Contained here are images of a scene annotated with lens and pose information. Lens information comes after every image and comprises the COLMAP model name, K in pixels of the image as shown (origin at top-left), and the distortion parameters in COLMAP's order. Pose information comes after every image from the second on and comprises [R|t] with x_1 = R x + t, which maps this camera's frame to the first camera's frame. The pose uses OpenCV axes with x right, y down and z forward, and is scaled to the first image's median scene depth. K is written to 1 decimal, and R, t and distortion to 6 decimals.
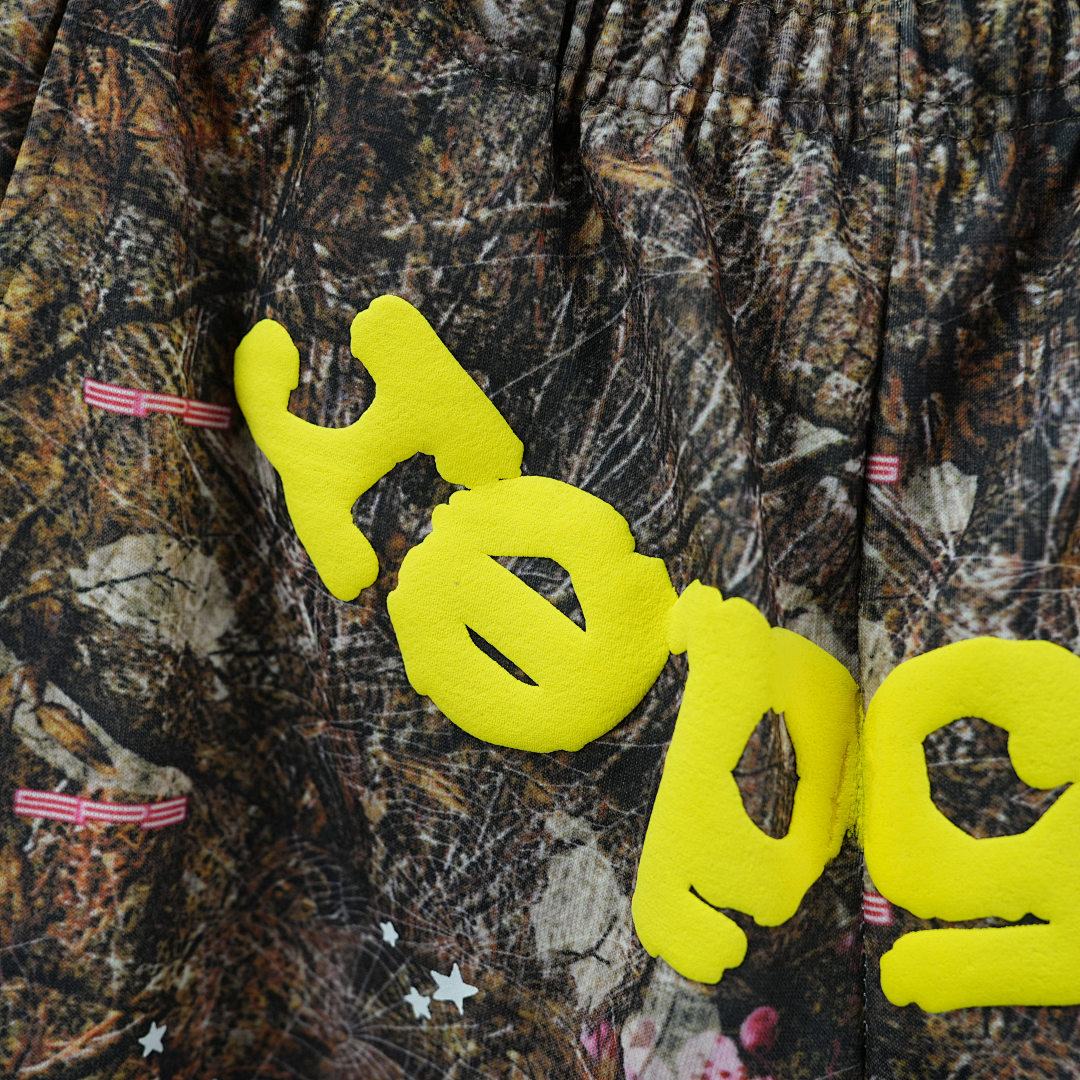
lens RADIAL K [[1379.7, 0, 535.1], [0, 1379.7, 534.5], [0, 0, 1]] dist [-0.008180, 0.022437]
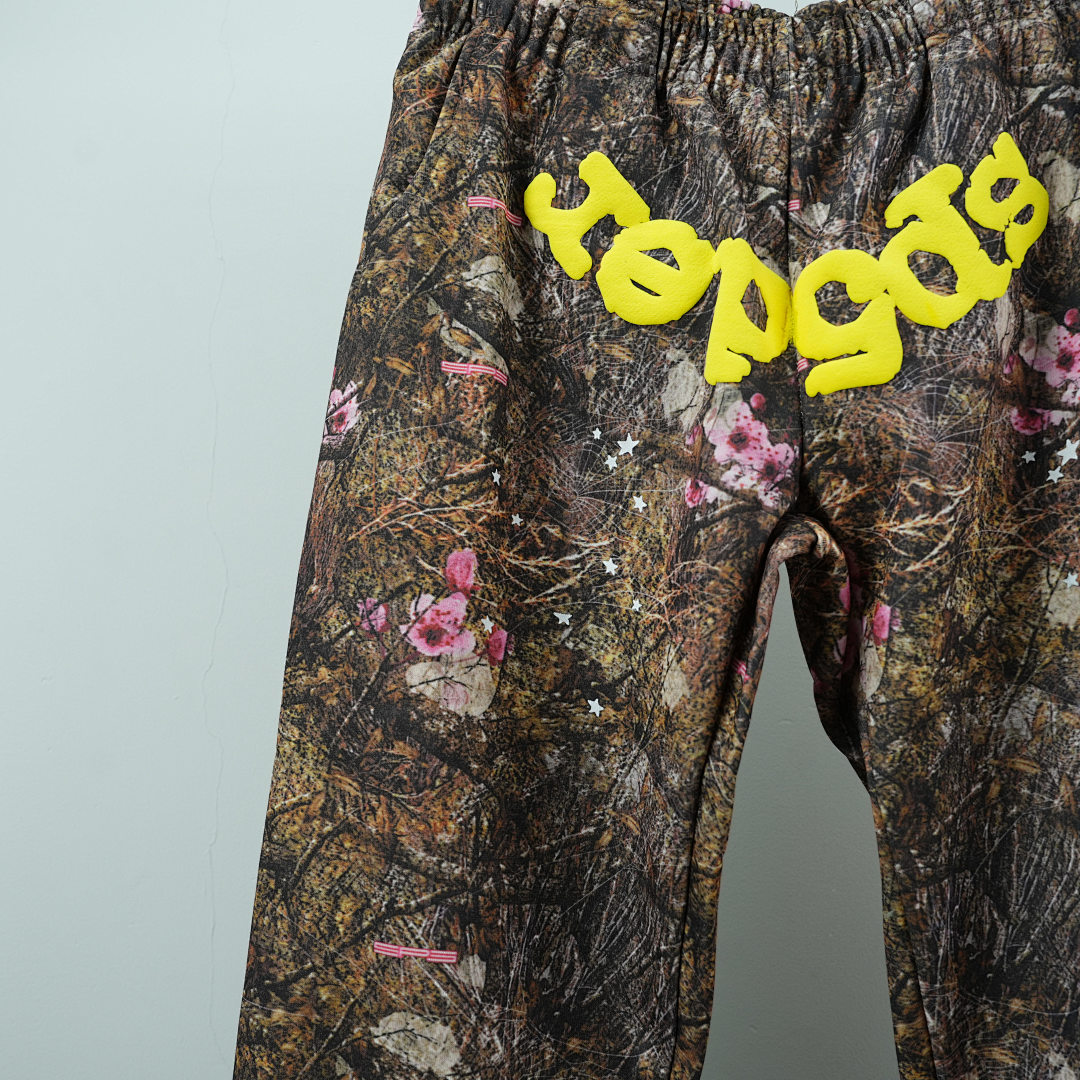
lens RADIAL K [[1403.1, 0, 540.9], [0, 1403.1, 553.9], [0, 0, 1]] dist [-0.004783, 0.021644]
pose [[0.999351, -0.035618, -0.005353, -0.221603], [0.033876, 0.979977, -0.196207, 1.073166], [0.012234, 0.195899, 0.980548, -1.411281]]
